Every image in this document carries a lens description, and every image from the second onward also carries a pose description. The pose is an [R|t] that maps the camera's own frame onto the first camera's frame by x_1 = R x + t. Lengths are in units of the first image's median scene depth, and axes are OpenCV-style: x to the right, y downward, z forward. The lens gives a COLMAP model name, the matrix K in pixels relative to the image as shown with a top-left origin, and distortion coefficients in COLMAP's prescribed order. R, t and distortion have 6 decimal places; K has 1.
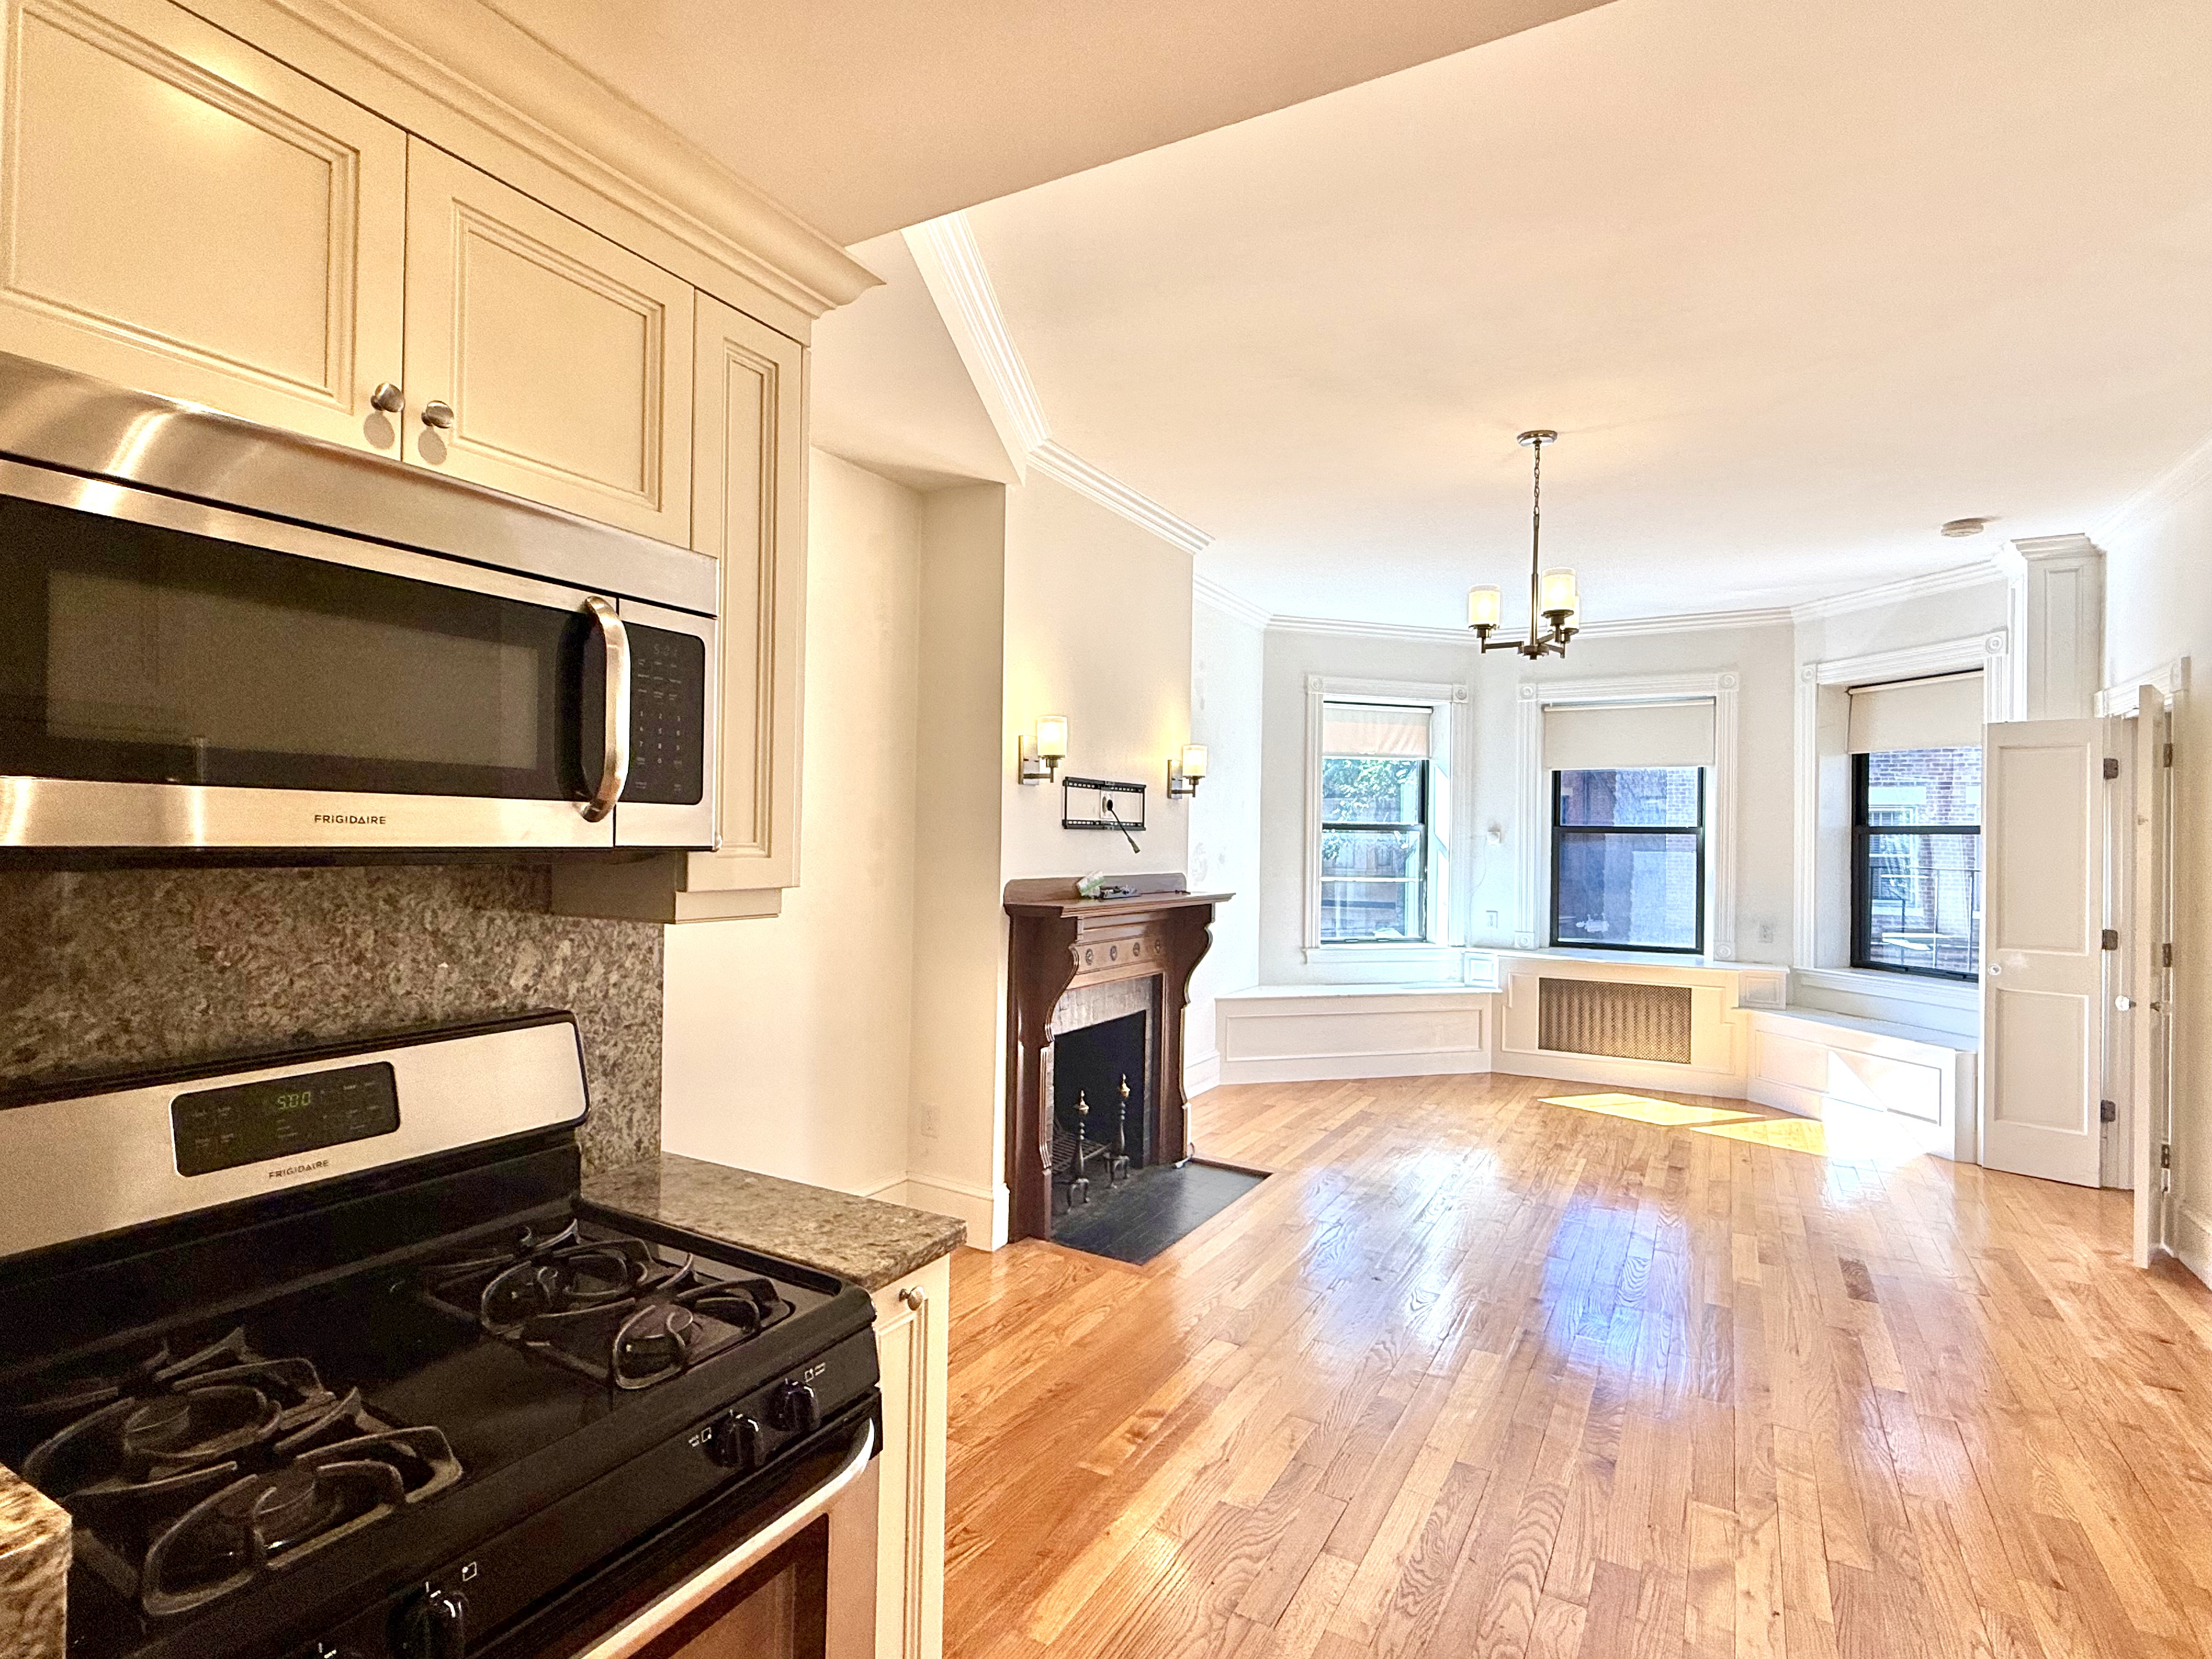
lens RADIAL K [[1105.7, 0, 1107.1], [0, 1105.7, 829.6], [0, 0, 1]] dist [-0.000275, 0.000289]
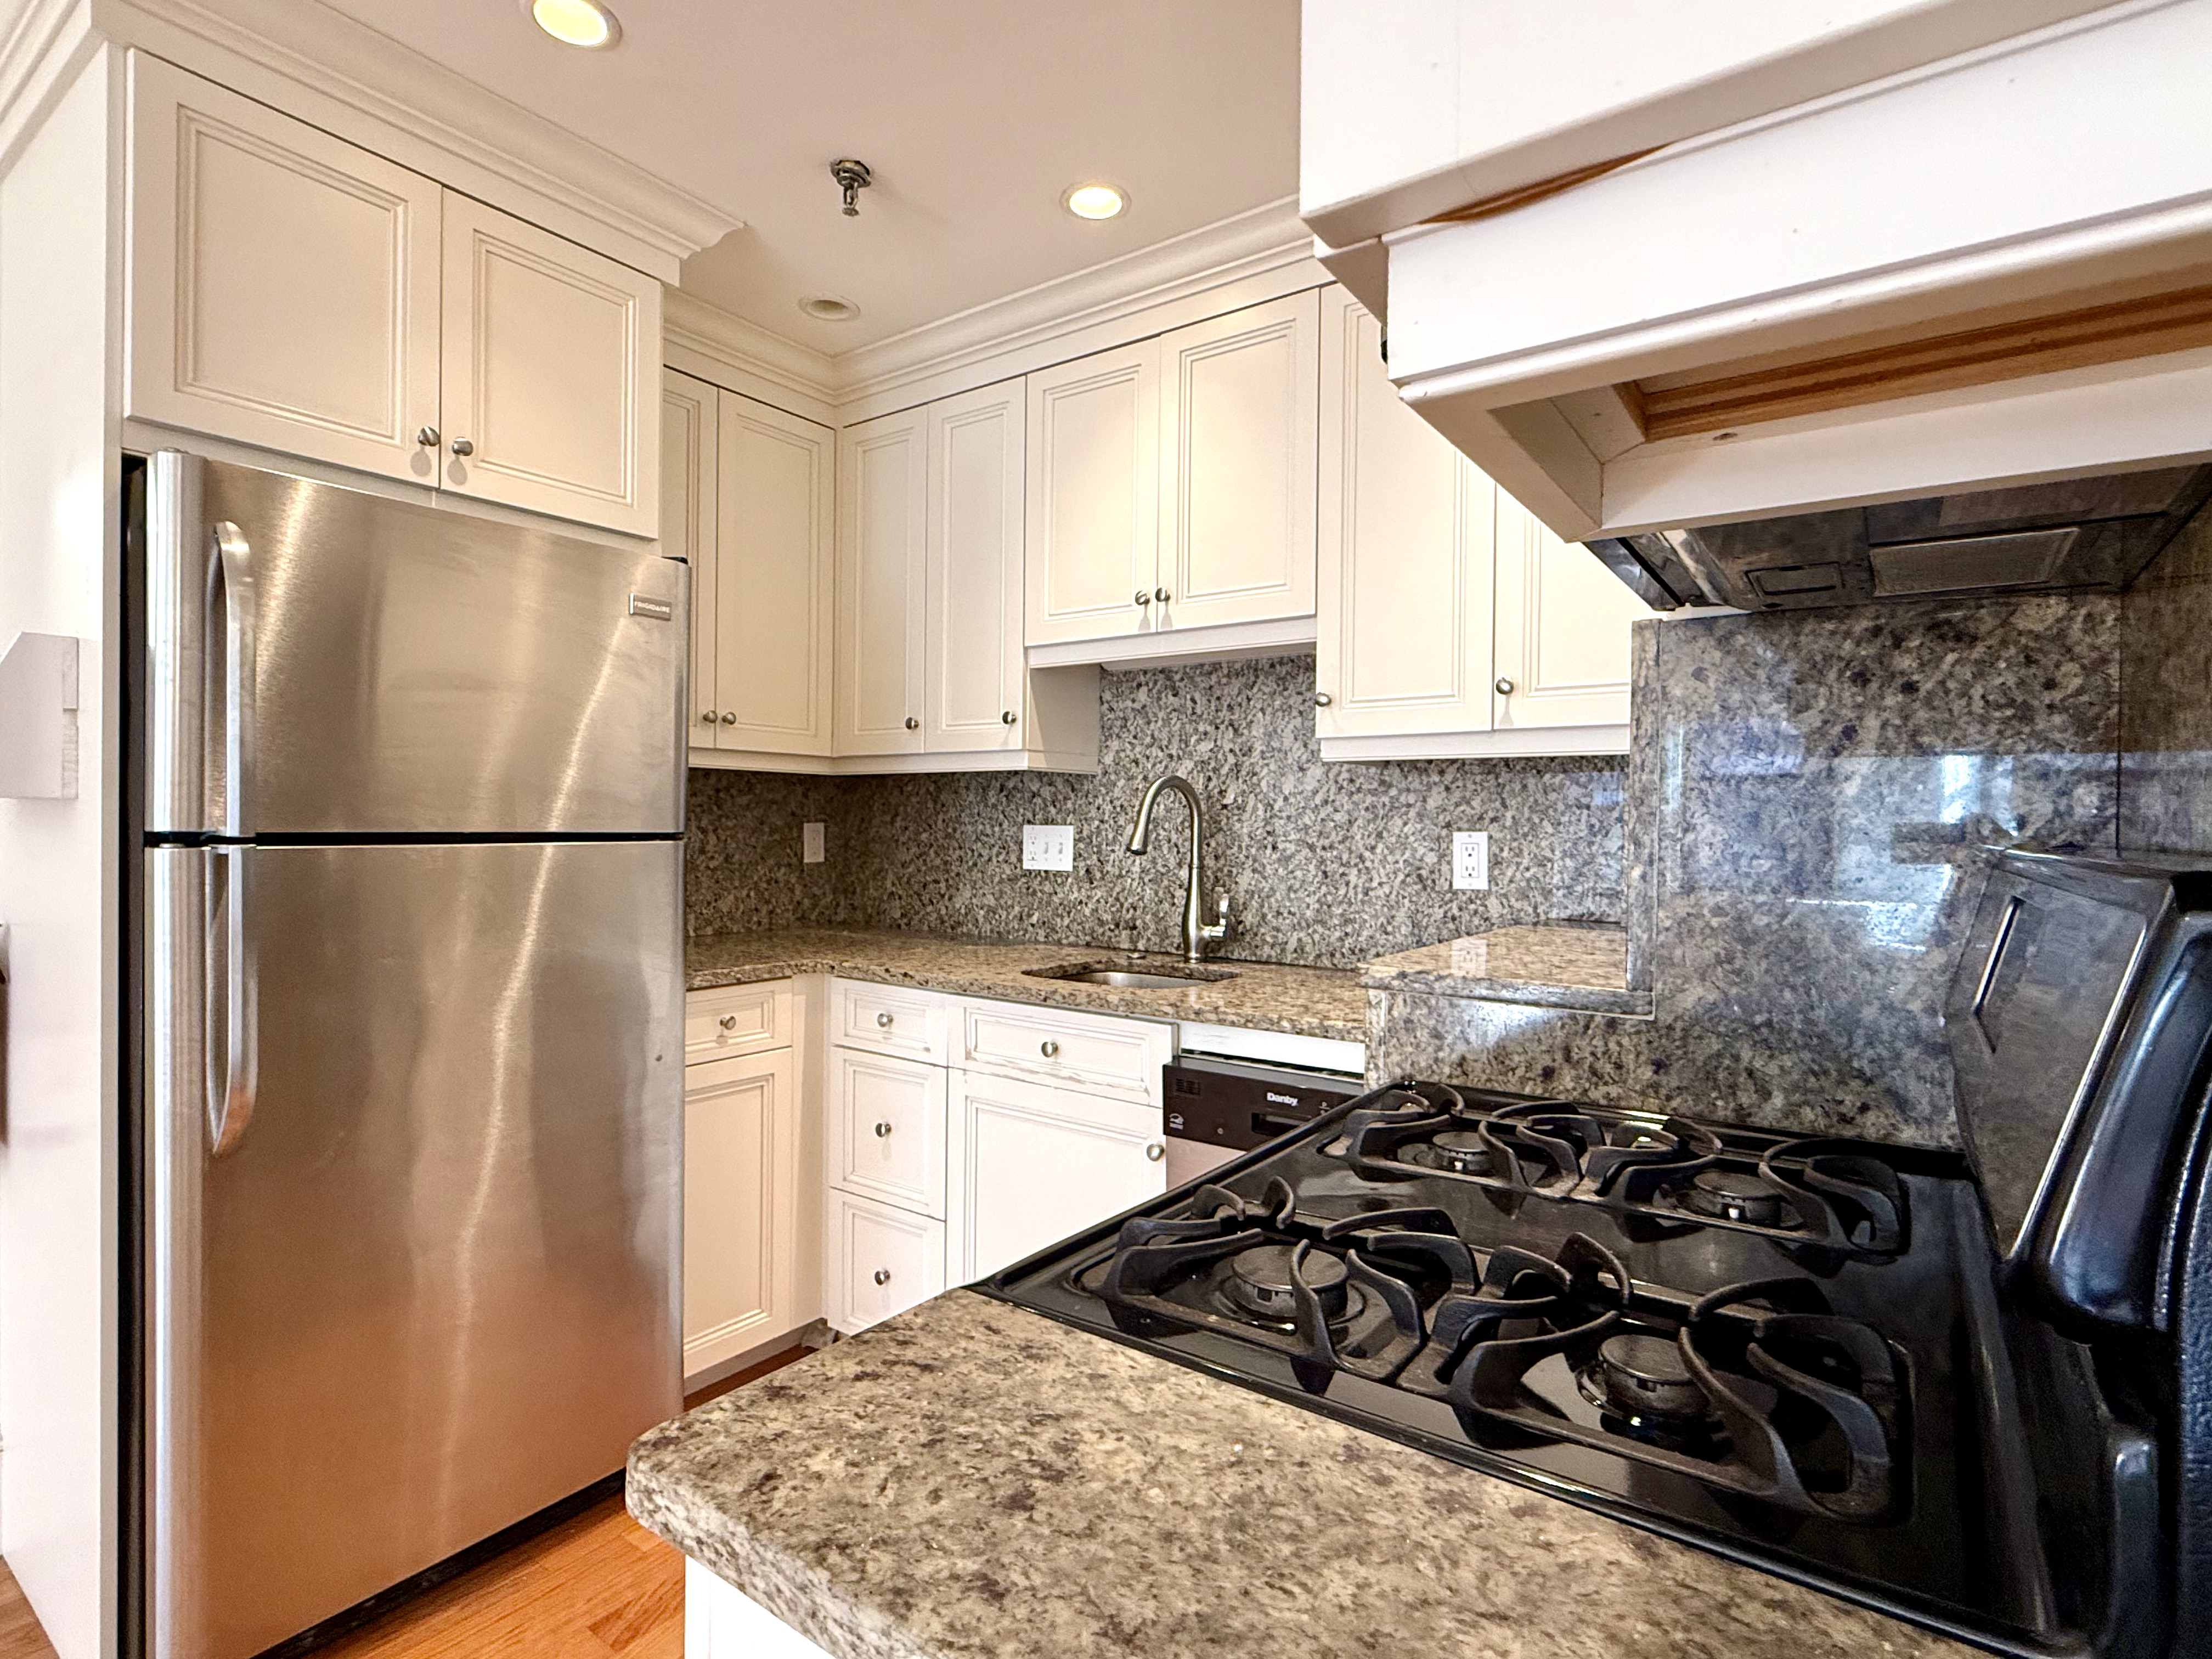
lens RADIAL K [[1105.7, 0, 1107.1], [0, 1105.7, 829.6], [0, 0, 1]] dist [-0.000275, 0.000289]
pose [[-0.993122, -0.027457, 0.113819, -0.103634], [-0.027714, 0.999616, -0.000671, 0.058009], [-0.113757, -0.003821, -0.993501, 0.453515]]
